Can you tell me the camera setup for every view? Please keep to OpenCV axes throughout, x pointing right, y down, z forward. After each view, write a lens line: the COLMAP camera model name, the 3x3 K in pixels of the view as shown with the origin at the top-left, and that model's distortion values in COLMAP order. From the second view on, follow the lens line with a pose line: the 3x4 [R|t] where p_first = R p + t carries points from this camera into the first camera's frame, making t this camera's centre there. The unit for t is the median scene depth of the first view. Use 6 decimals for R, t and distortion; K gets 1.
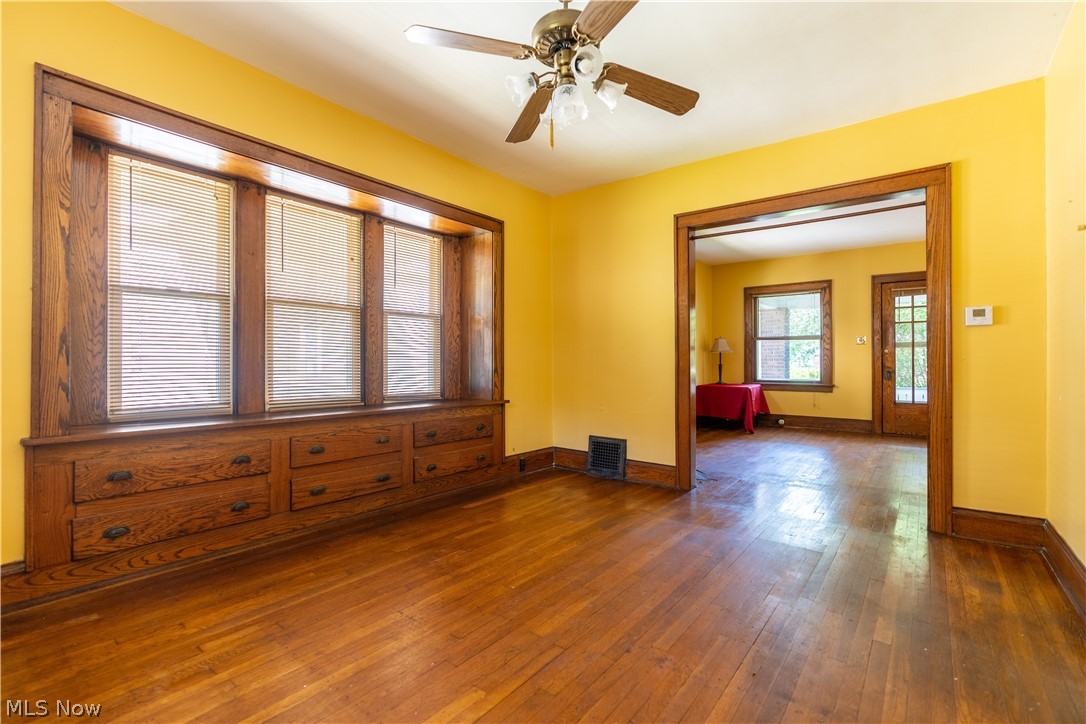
lens RADIAL K [[492.7, 0, 542.2], [0, 492.7, 359.6], [0, 0, 1]] dist [-0.004322, 0.001256]
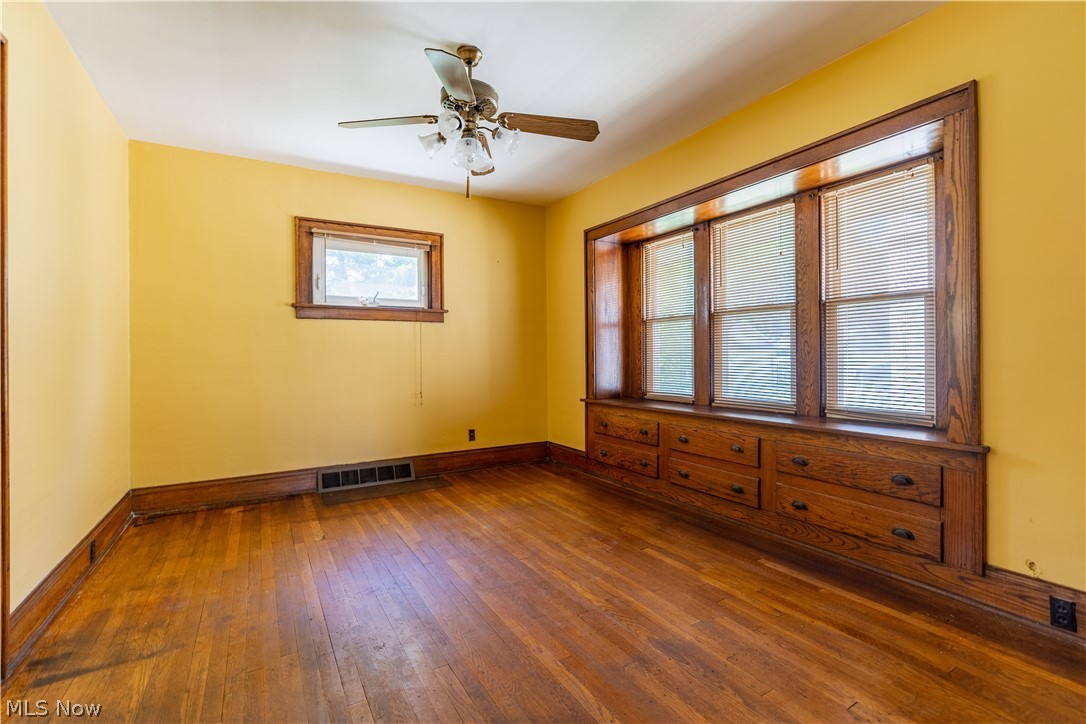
lens RADIAL K [[492.7, 0, 542.2], [0, 492.7, 359.6], [0, 0, 1]] dist [-0.004322, 0.001256]
pose [[-0.364586, 0.005176, -0.931155, 0.734838], [0.014110, 0.999900, 0.000033, -0.013313], [0.931063, -0.013127, -0.364623, 1.068441]]
